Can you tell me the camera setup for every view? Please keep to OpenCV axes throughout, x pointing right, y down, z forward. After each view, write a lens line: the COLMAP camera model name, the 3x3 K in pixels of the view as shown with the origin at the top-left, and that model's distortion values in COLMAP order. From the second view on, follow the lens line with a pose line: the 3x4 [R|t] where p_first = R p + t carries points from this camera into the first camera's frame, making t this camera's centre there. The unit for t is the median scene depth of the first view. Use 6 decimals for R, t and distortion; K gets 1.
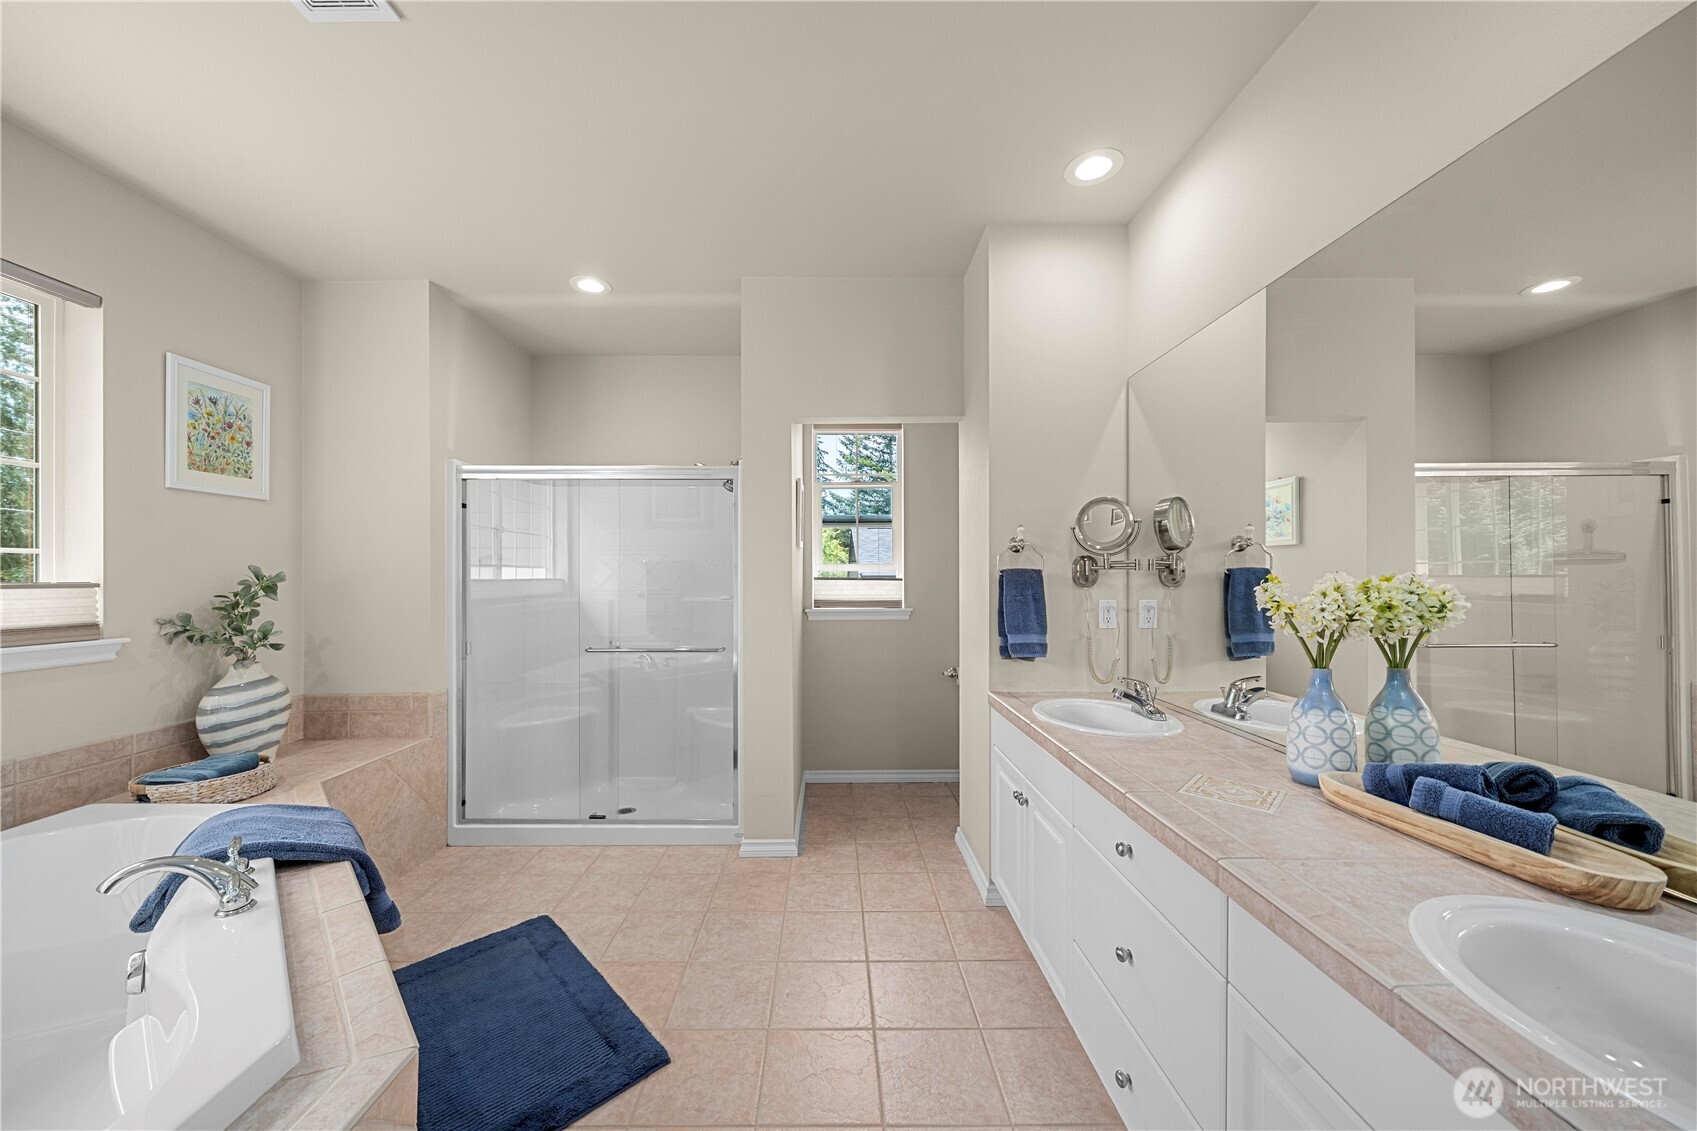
lens RADIAL K [[590.1, 0, 842.5], [0, 590.1, 572.4], [0, 0, 1]] dist [-0.002638, -0.000096]
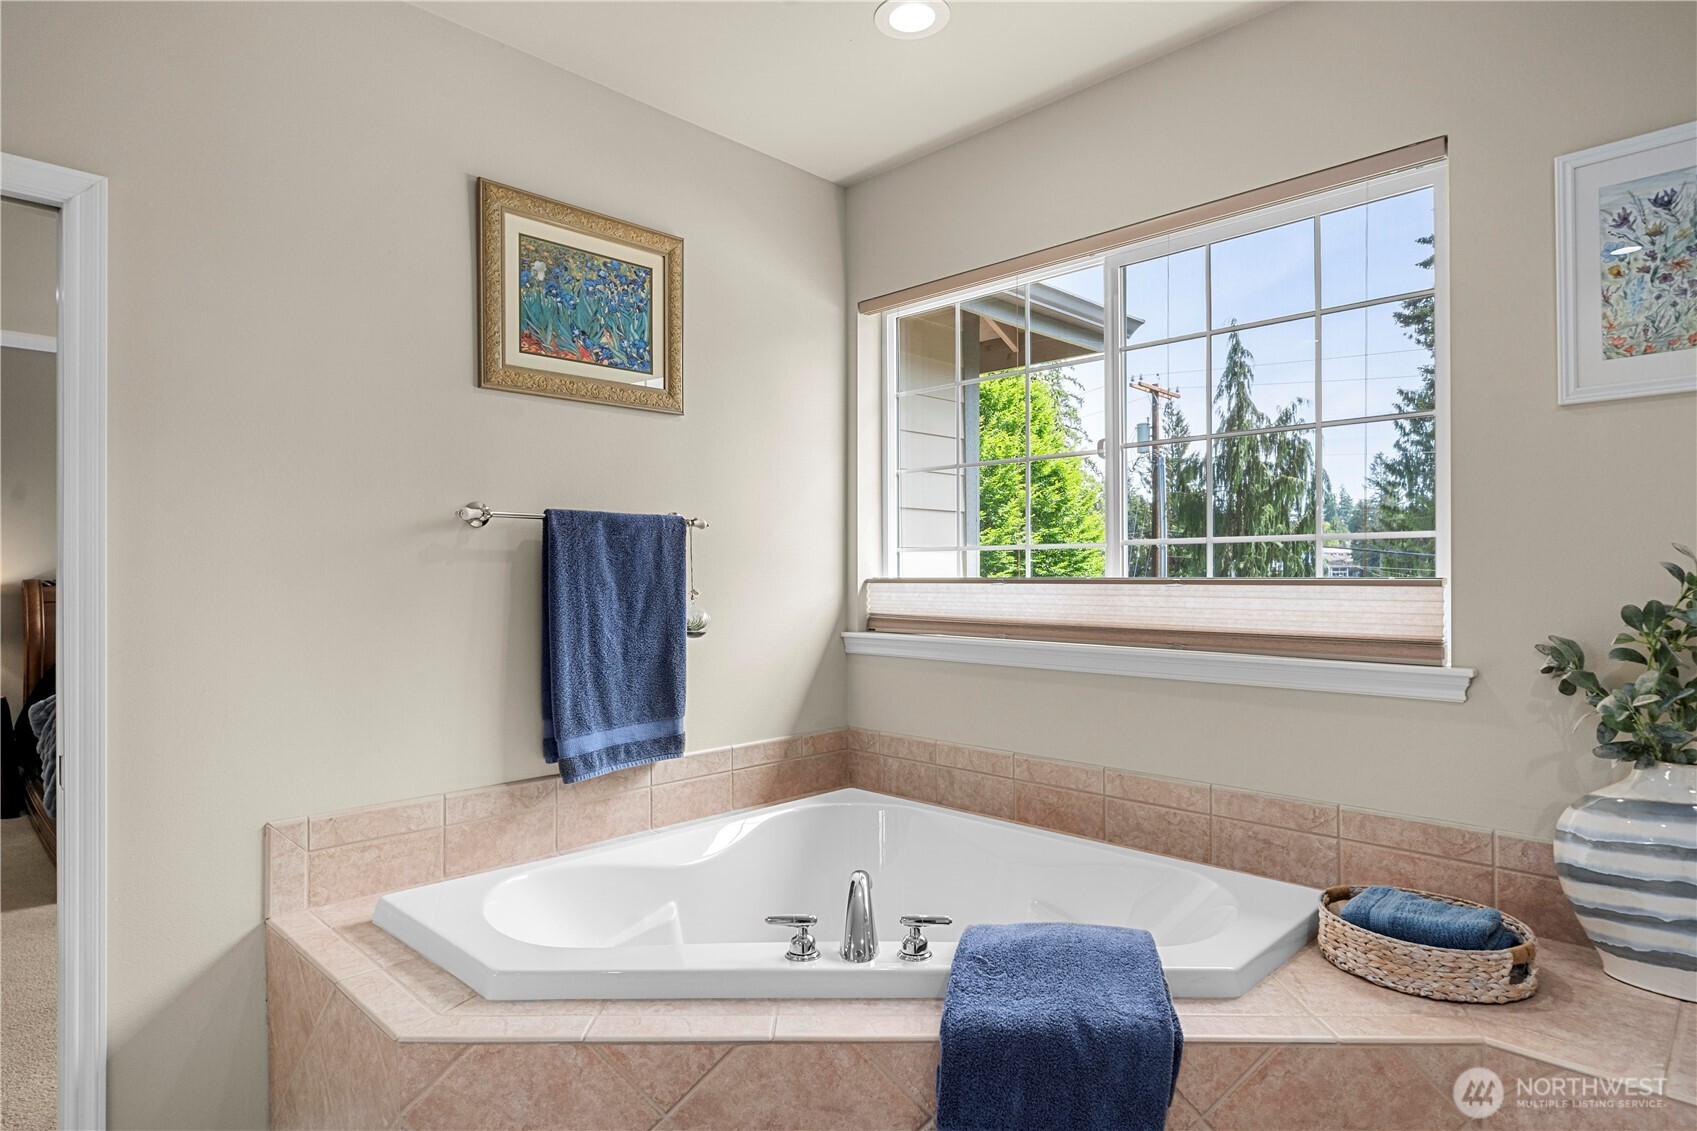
lens RADIAL K [[949.6, 0, 853.0], [0, 949.6, 568.2], [0, 0, 1]] dist [0.002734, -0.000395]
pose [[-0.717929, 0.001529, -0.696115, -0.062780], [0.007722, 0.999954, -0.005768, 0.006082], [0.696074, -0.009517, -0.717907, 1.154672]]
